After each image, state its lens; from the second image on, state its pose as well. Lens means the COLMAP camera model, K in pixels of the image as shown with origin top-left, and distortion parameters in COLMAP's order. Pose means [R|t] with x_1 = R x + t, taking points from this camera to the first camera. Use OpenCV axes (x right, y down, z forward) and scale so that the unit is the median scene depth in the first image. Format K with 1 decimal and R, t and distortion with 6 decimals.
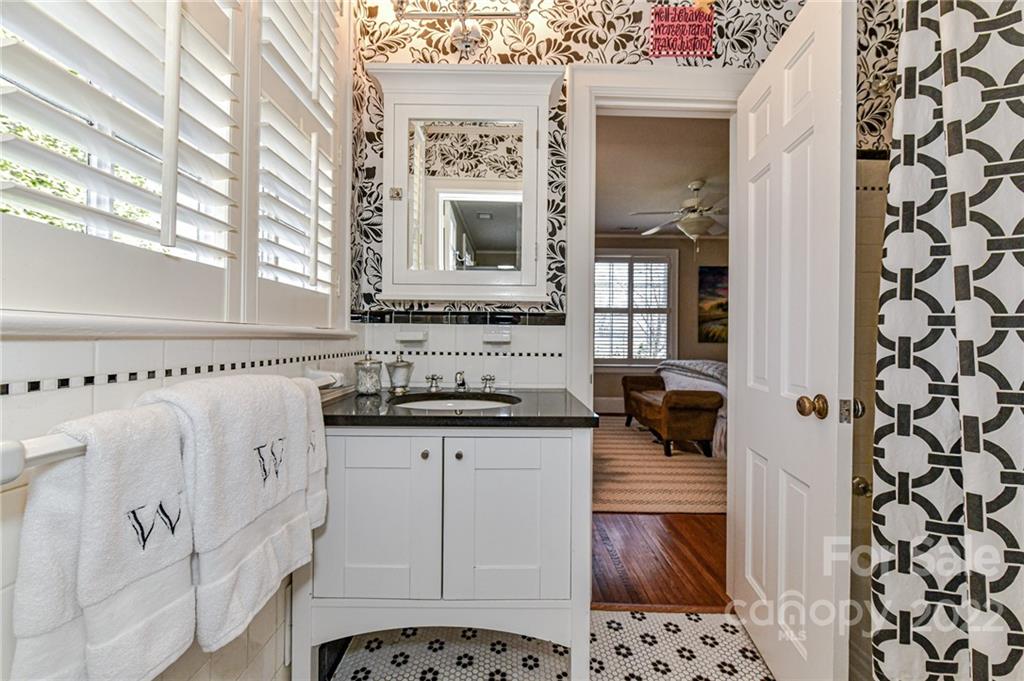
lens RADIAL K [[402.2, 0, 506.4], [0, 402.2, 335.9], [0, 0, 1]] dist [0.001439, -0.000574]
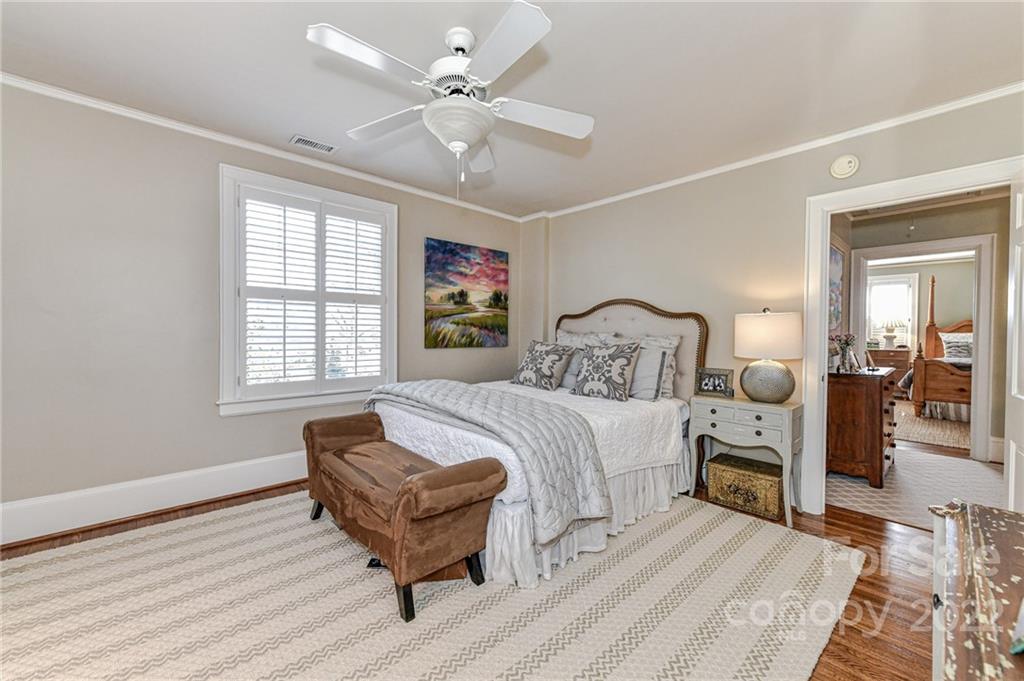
lens RADIAL K [[402.2, 0, 506.4], [0, 402.2, 335.9], [0, 0, 1]] dist [0.001439, -0.000574]
pose [[0.740834, -0.005398, 0.671666, 0.121554], [-0.012069, 0.999699, 0.021346, -0.021336], [-0.671579, -0.023920, 0.740547, 0.403385]]
